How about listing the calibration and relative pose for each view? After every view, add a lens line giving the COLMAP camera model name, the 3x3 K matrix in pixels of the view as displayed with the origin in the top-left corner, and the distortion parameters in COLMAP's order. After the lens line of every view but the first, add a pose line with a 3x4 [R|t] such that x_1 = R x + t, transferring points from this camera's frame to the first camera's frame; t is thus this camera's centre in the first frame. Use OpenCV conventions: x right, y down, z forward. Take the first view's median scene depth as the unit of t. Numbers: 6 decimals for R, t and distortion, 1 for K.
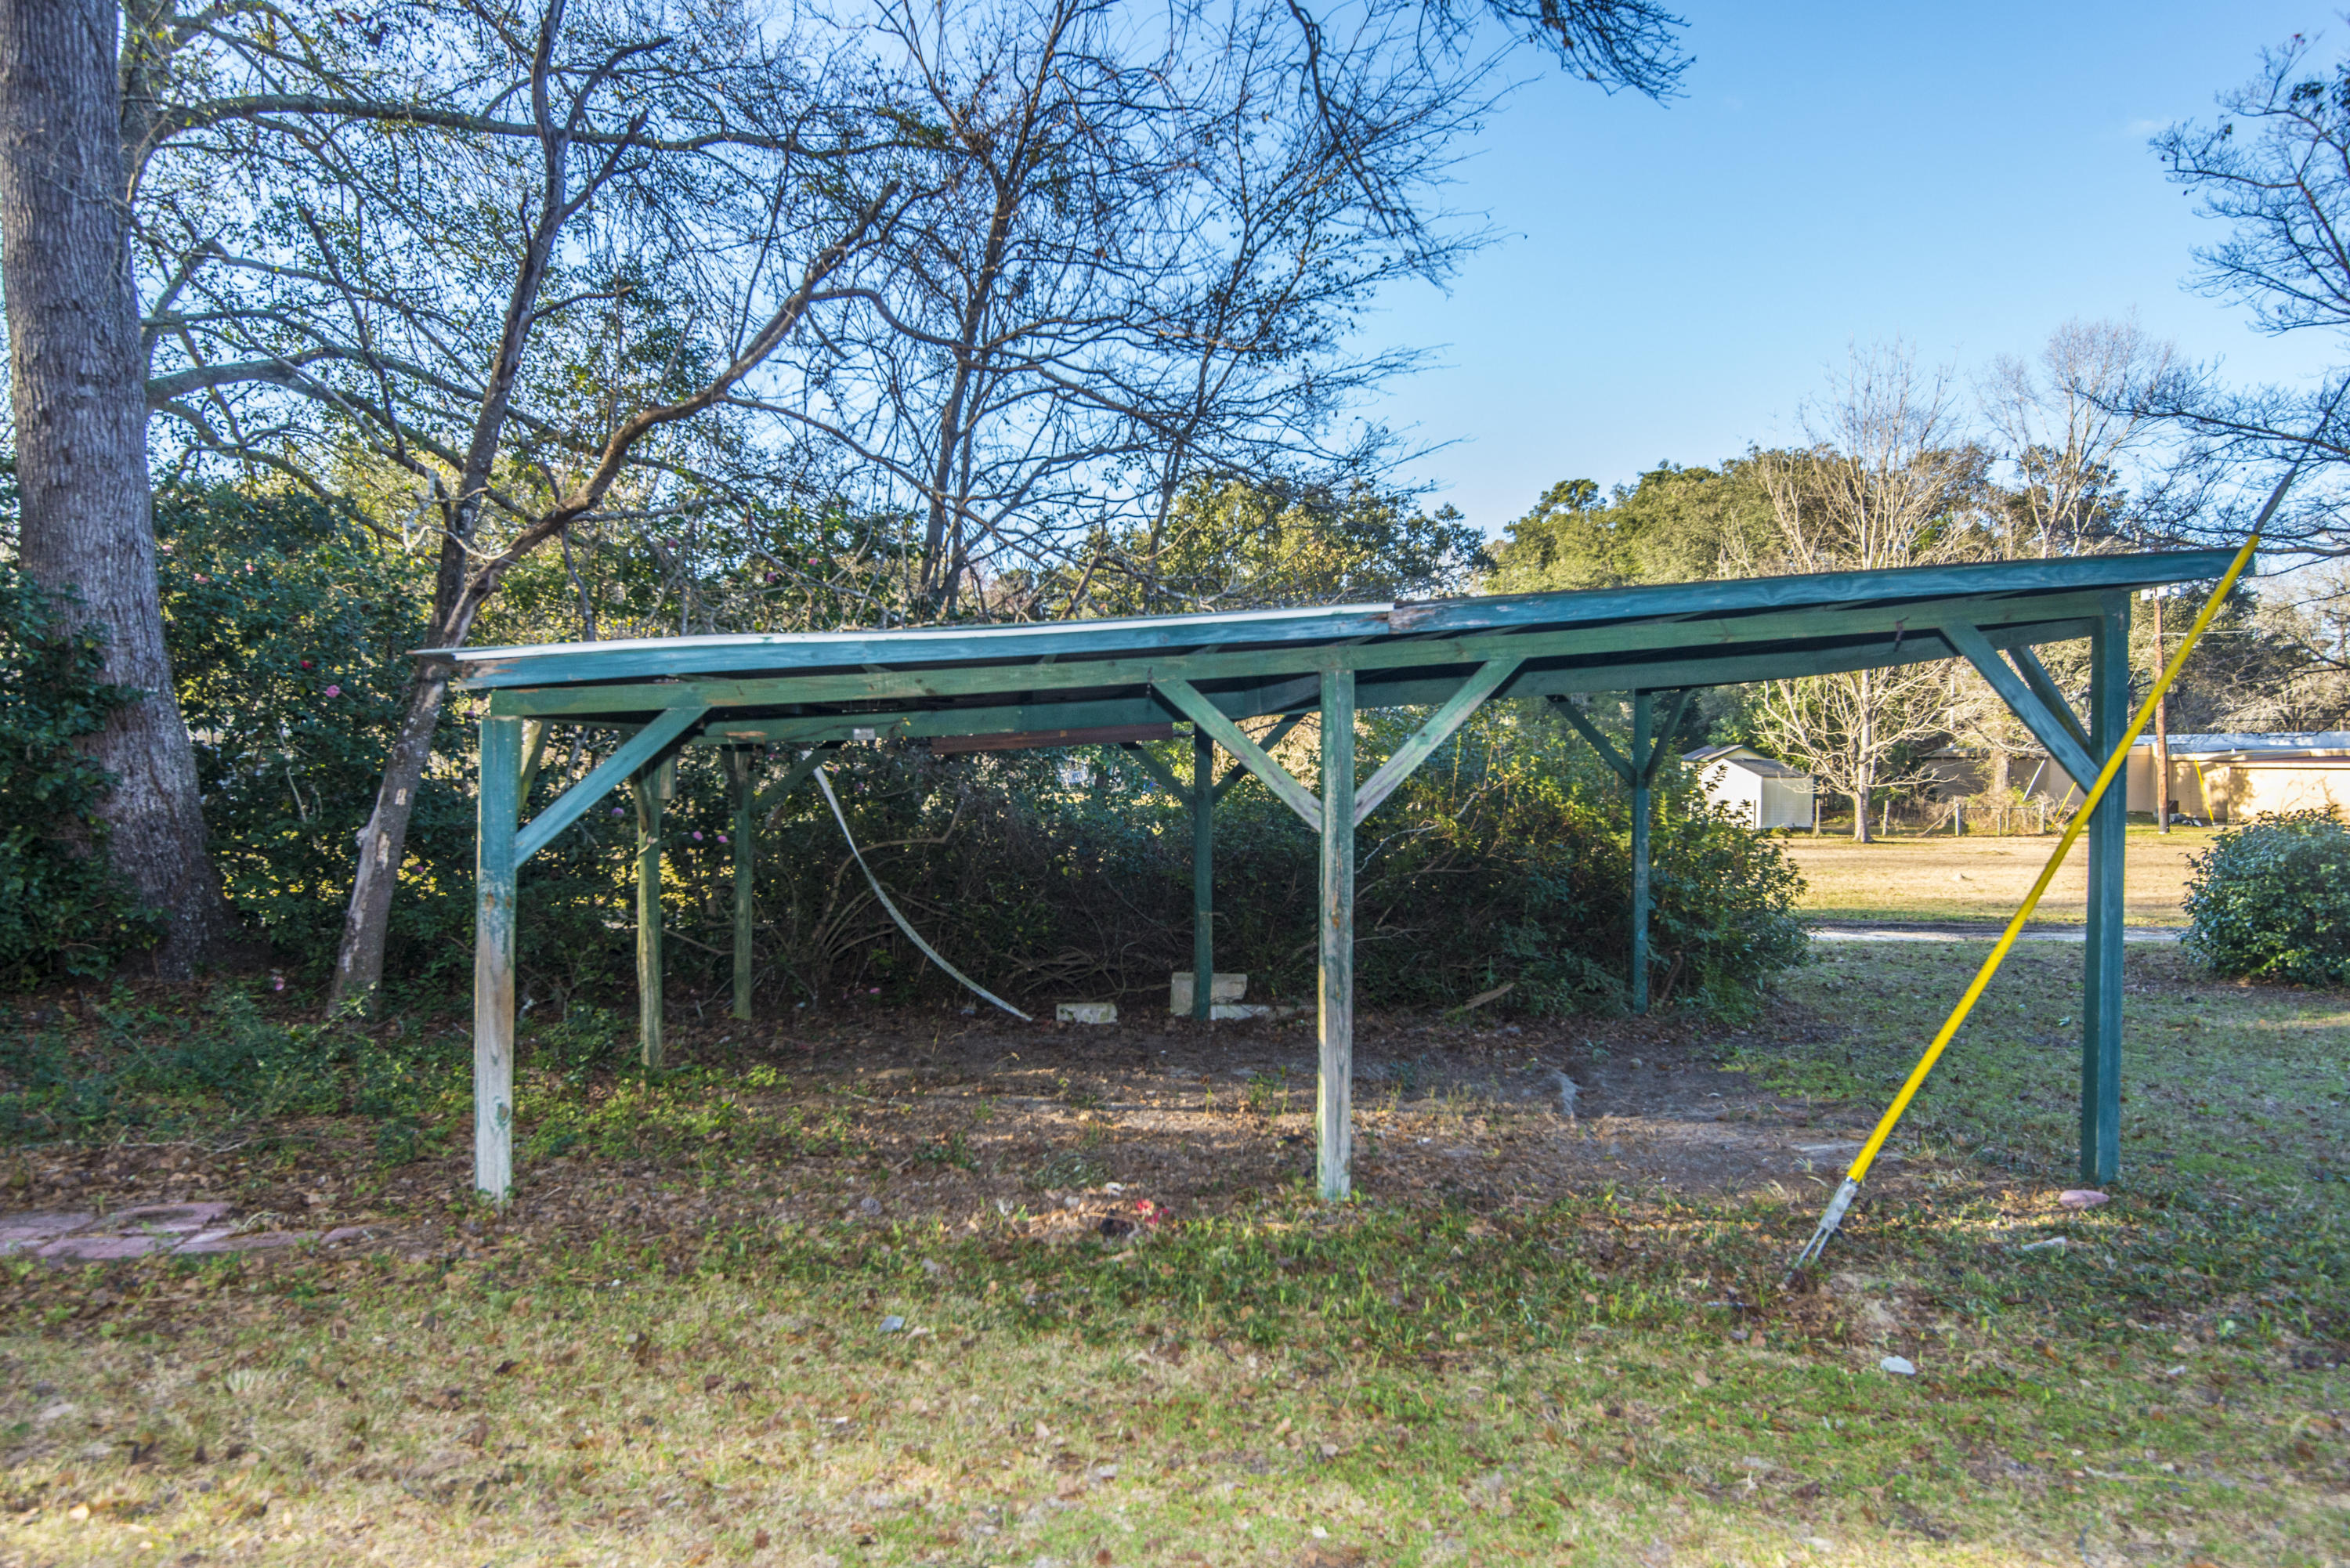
lens RADIAL K [[1523.3, 0, 1175.0], [0, 1523.3, 784.0], [0, 0, 1]] dist [-0.002869, -0.000829]
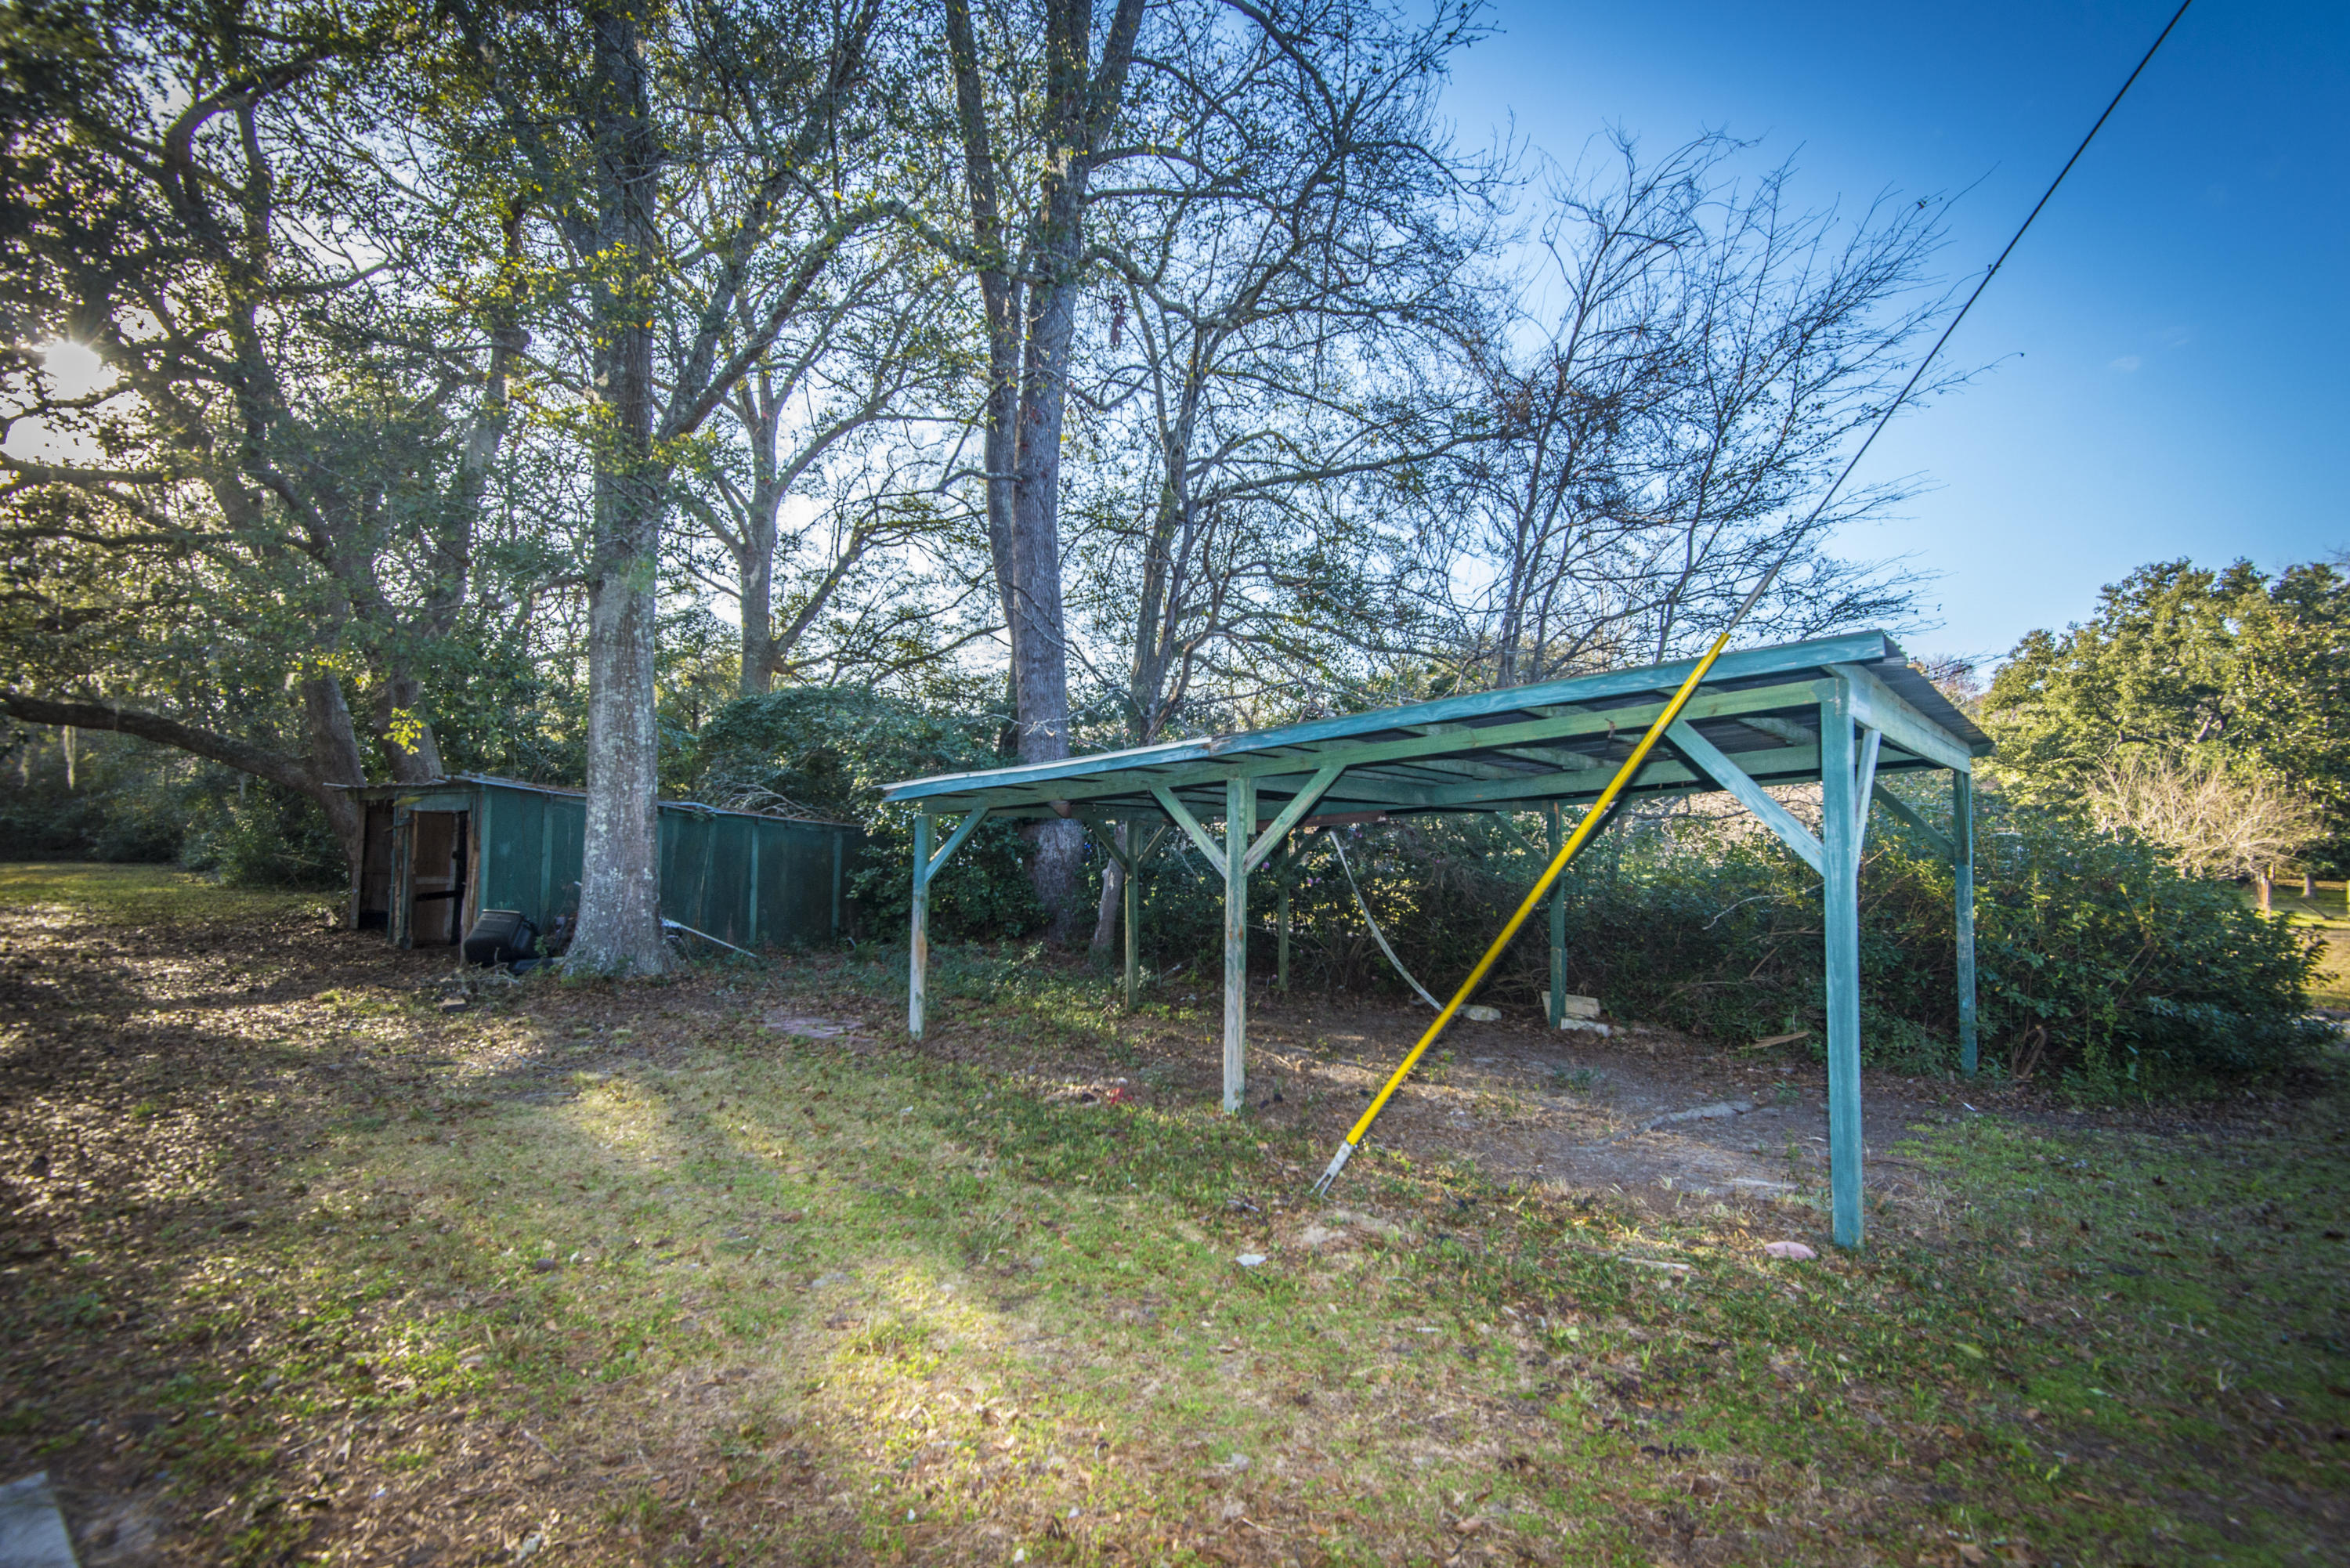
lens RADIAL K [[1064.7, 0, 1179.8], [0, 1064.7, 771.4], [0, 0, 1]] dist [0.032475, -0.019512]
pose [[0.747921, -0.028837, -0.663161, 0.801828], [-0.018477, 0.997764, -0.064225, -0.008264], [0.663530, 0.060289, 0.745716, 0.127274]]
